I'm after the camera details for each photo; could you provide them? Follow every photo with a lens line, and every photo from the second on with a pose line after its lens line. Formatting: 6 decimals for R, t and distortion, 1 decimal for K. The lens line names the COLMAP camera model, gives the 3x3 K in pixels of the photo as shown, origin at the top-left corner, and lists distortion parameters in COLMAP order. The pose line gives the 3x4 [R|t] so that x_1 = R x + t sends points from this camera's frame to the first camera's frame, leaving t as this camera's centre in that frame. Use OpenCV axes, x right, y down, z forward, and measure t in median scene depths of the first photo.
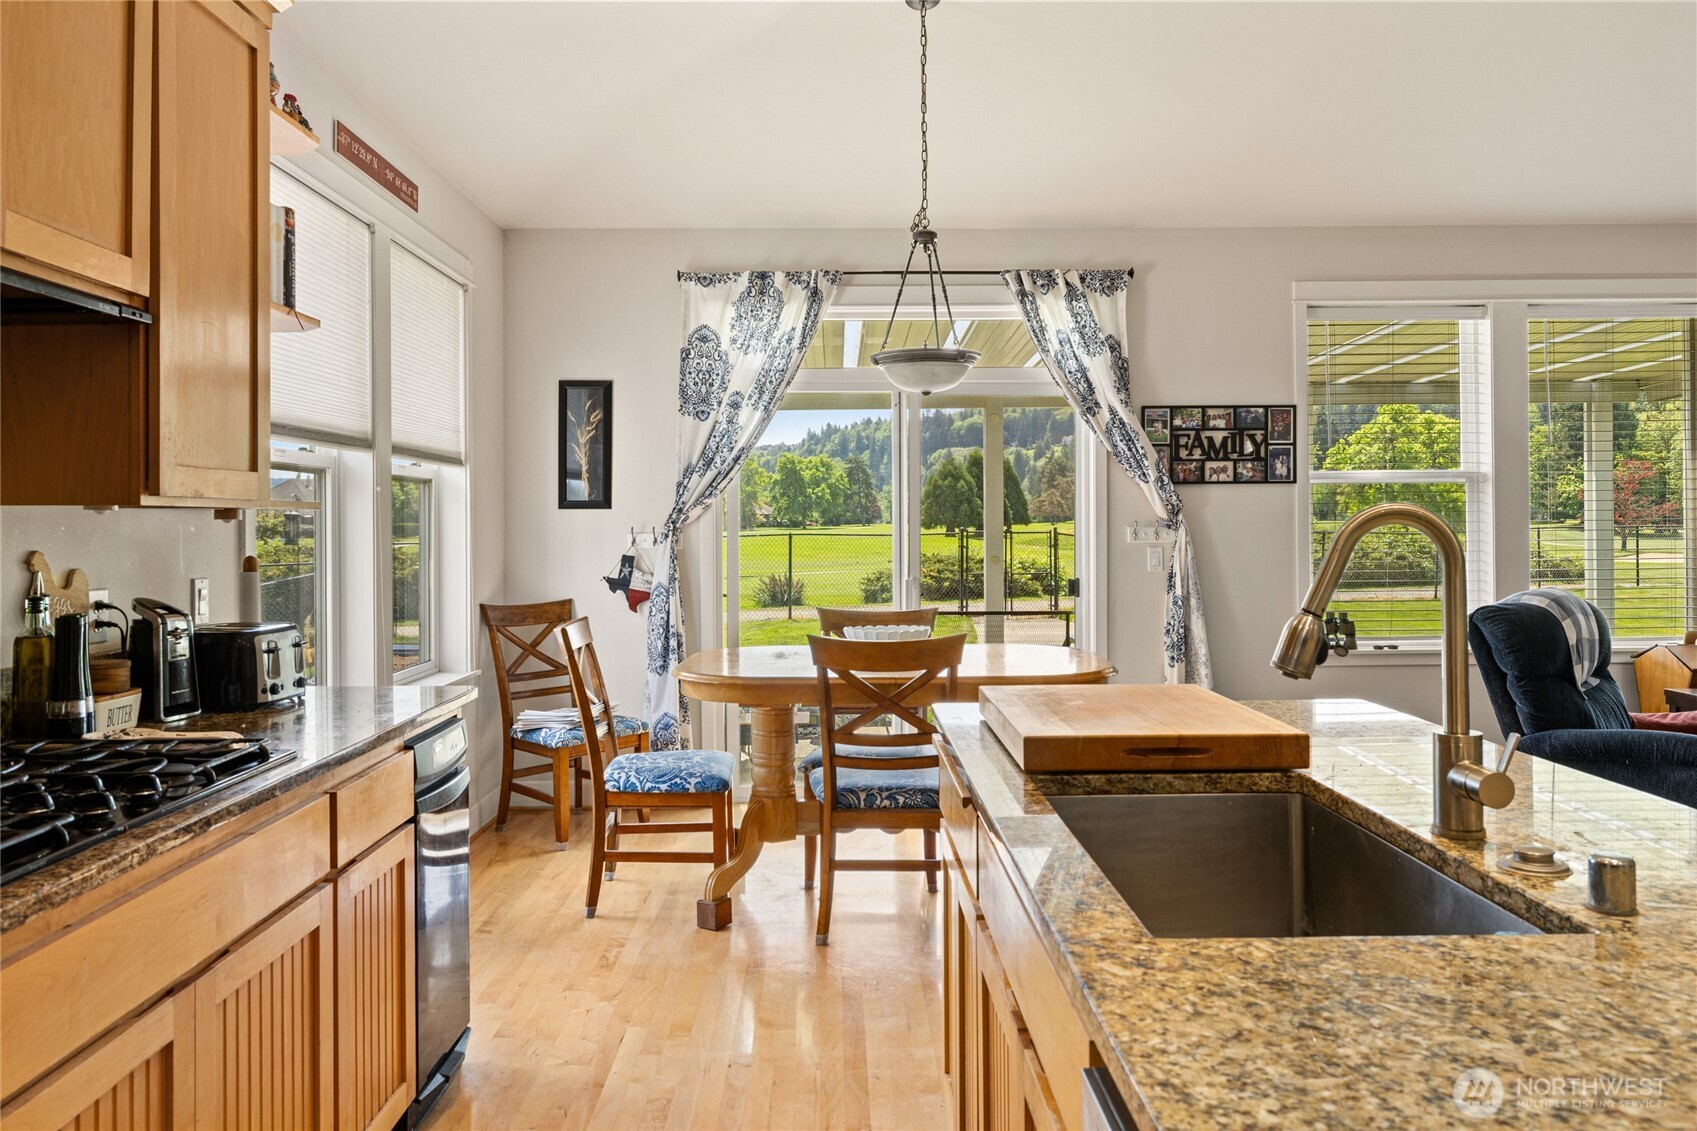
lens RADIAL K [[1230.1, 0, 843.6], [0, 1230.1, 517.8], [0, 0, 1]] dist [-0.000768, 0.000805]
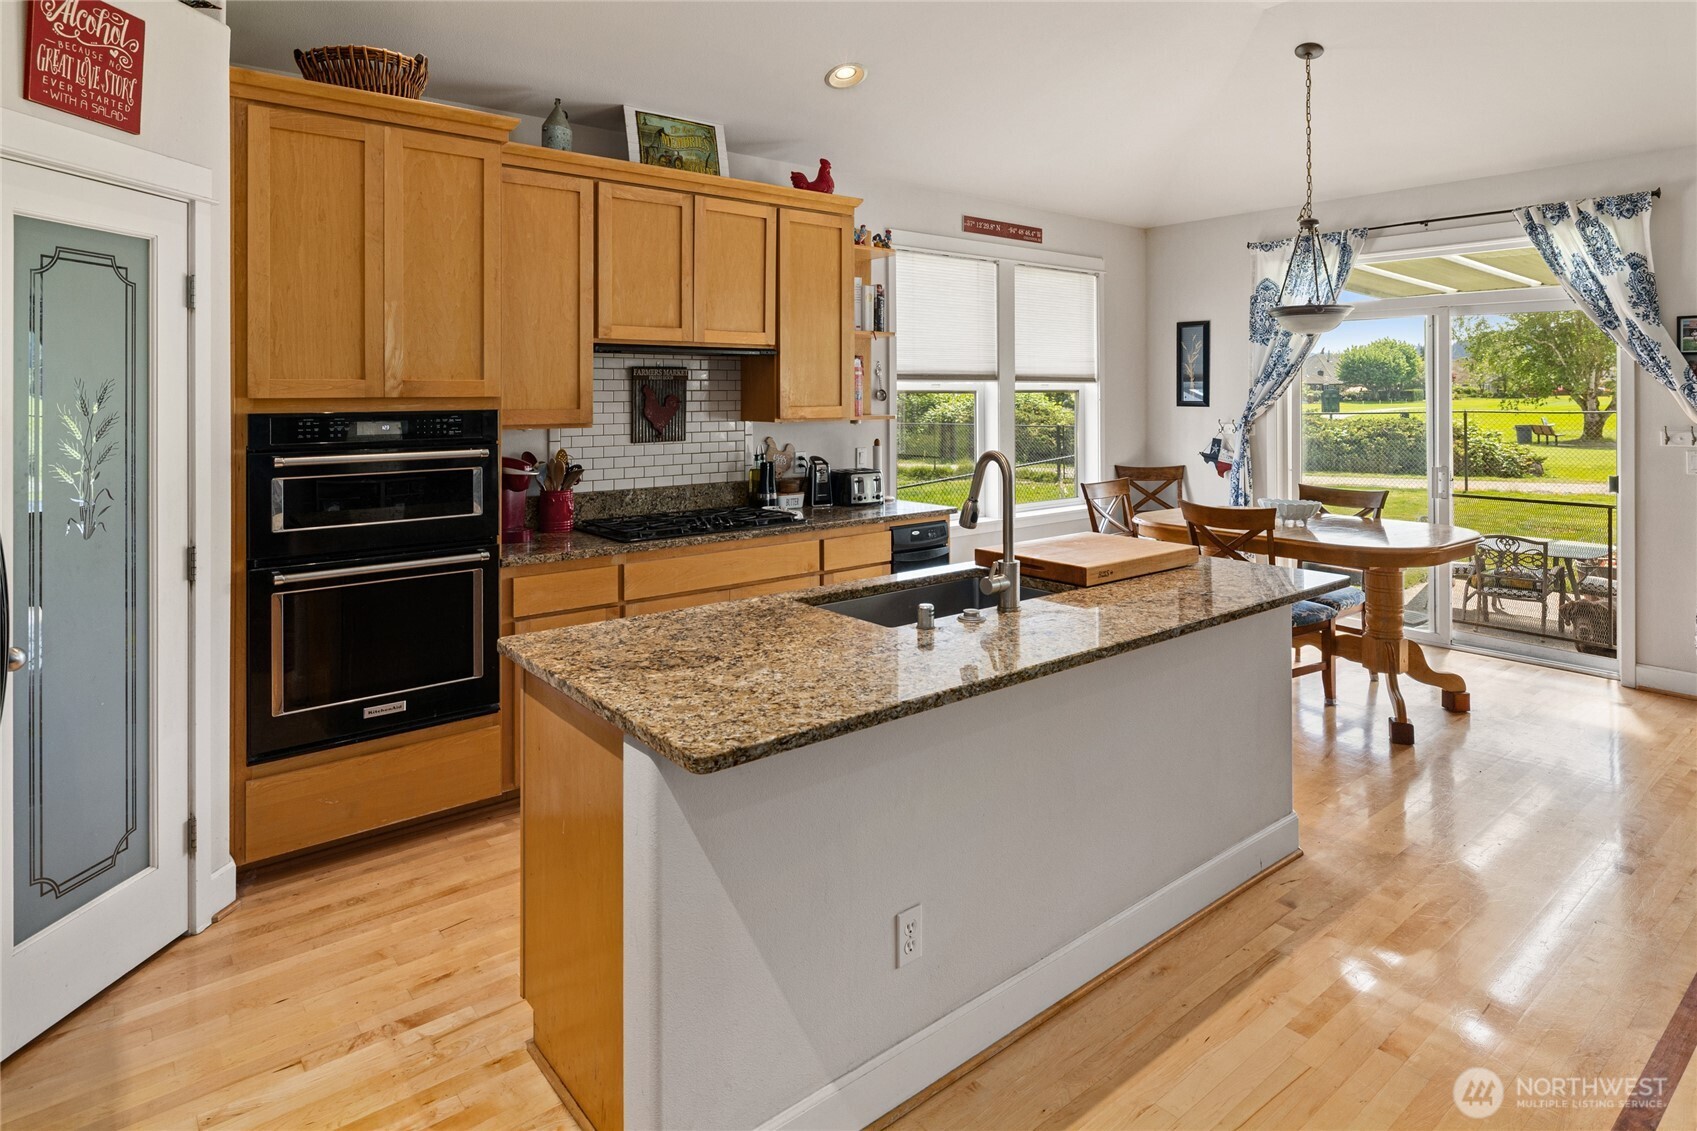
lens RADIAL K [[957.5, 0, 845.0], [0, 957.5, 389.1], [0, 0, 1]] dist [0.001153, 0.000128]
pose [[0.621957, 0.001224, -0.783050, 0.448287], [0.003565, 0.999984, 0.004395, -0.035676], [0.783043, -0.005526, 0.621943, -0.067494]]
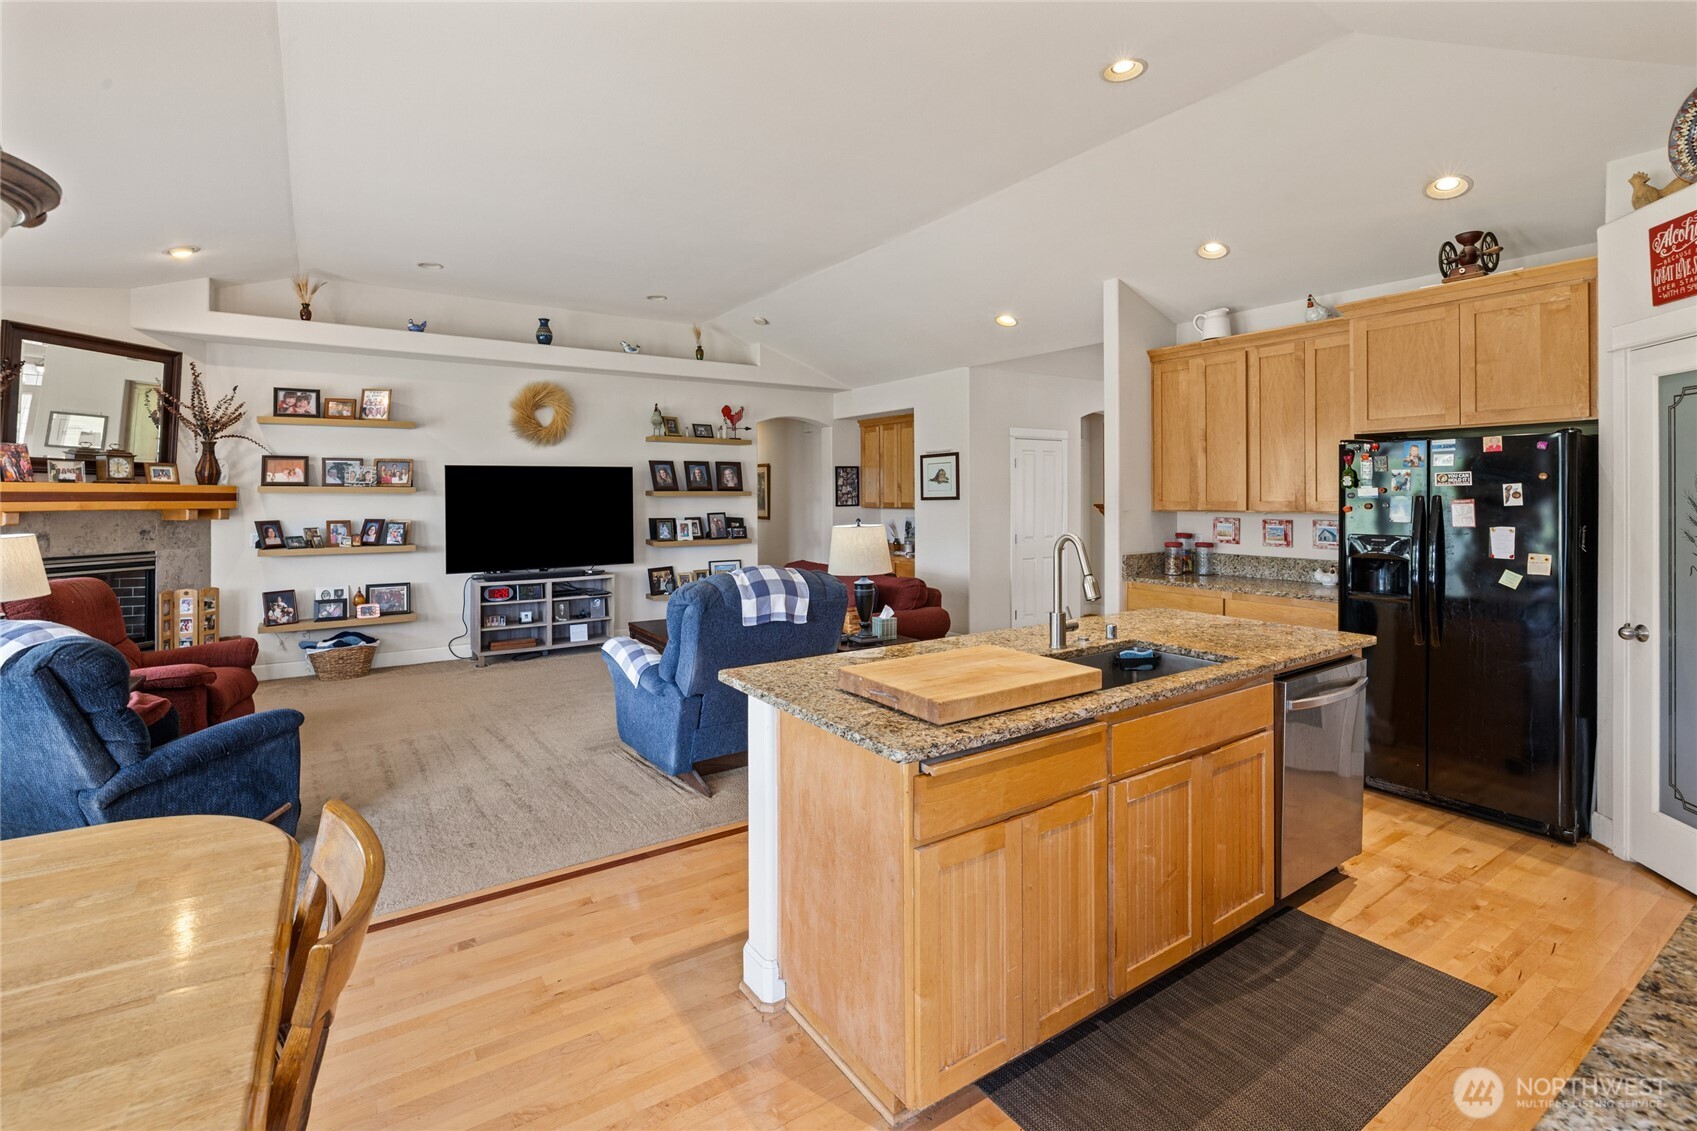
lens RADIAL K [[772.6, 0, 832.7], [0, 772.6, 497.2], [0, 0, 1]] dist [-0.001566, -0.000143]
pose [[-0.541211, 0.007580, 0.840853, -0.206471], [0.004393, 0.999971, -0.006187, -0.023126], [-0.840876, 0.000345, -0.541228, 0.671361]]
